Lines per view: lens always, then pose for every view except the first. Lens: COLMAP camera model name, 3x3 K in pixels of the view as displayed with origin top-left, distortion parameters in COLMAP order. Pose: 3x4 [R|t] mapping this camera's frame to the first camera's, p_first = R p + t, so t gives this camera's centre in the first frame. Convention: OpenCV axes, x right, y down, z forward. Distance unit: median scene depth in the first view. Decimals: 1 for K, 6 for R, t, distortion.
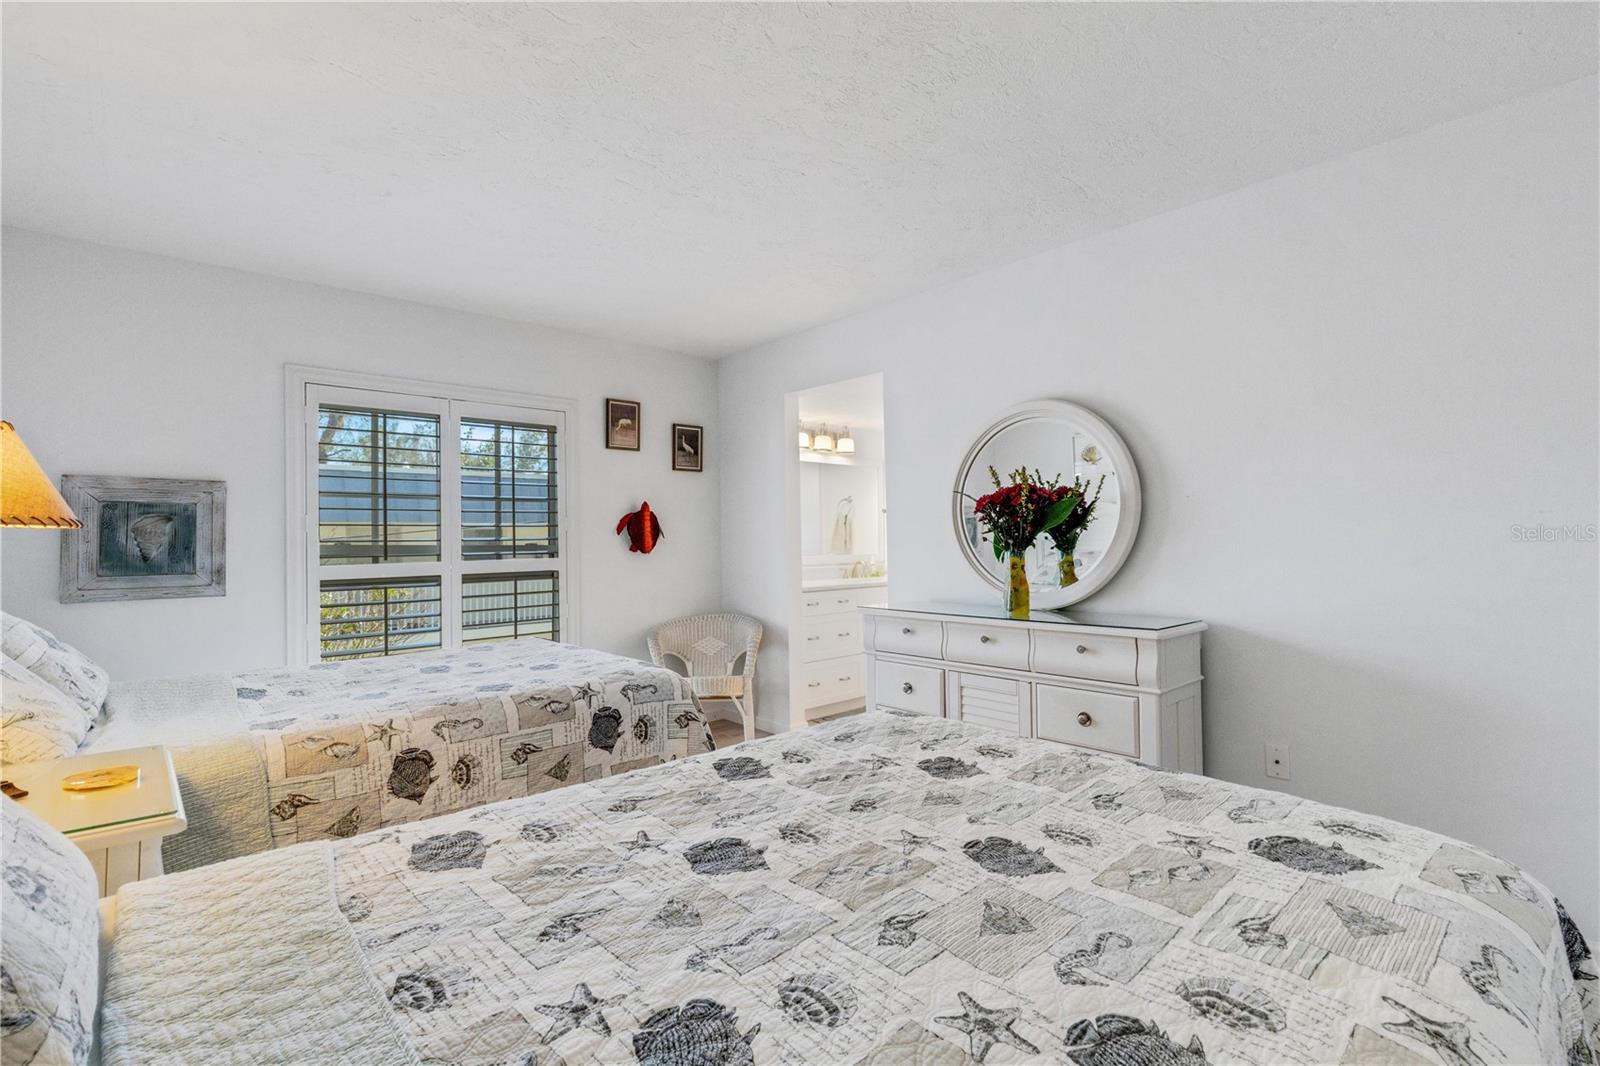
lens RADIAL K [[740.6, 0, 799.3], [0, 740.6, 527.0], [0, 0, 1]] dist [0.009571, -0.001354]
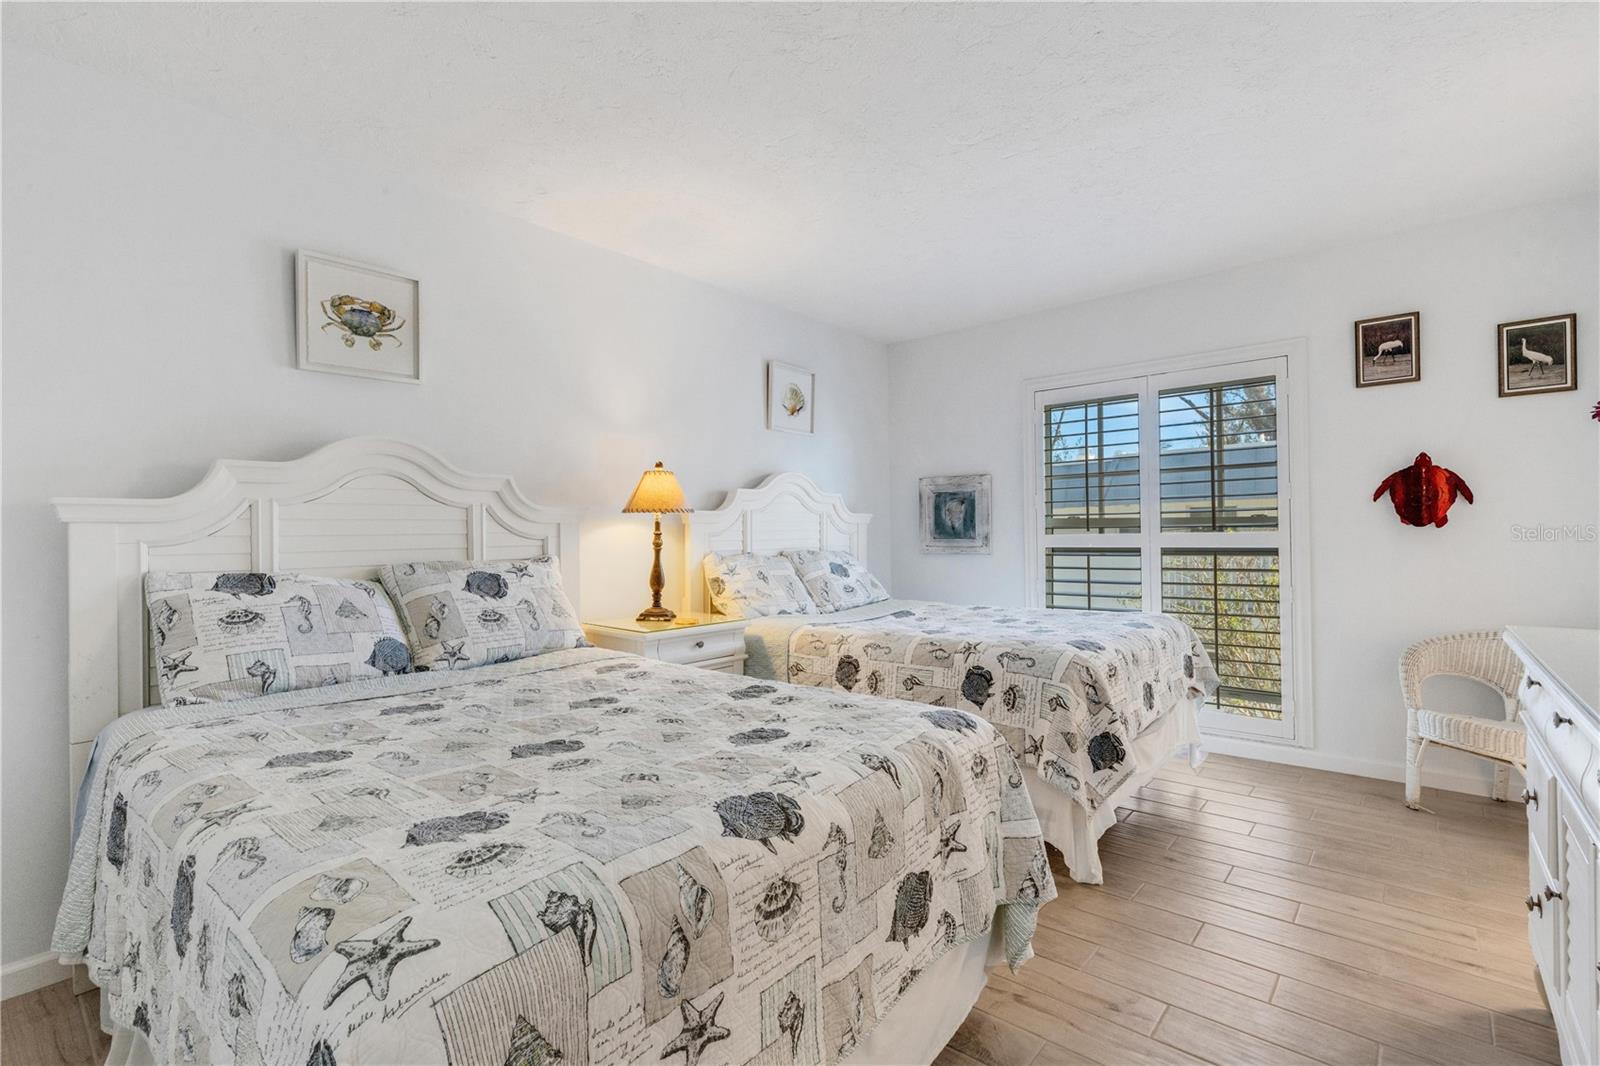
lens RADIAL K [[740.6, 0, 798.3], [0, 740.6, 530.2], [0, 0, 1]] dist [0.009571, -0.001354]
pose [[0.114493, 0.007586, -0.993395, 0.493561], [0.030230, 0.999481, 0.011116, 0.015304], [0.992964, -0.031303, 0.114204, 0.390788]]
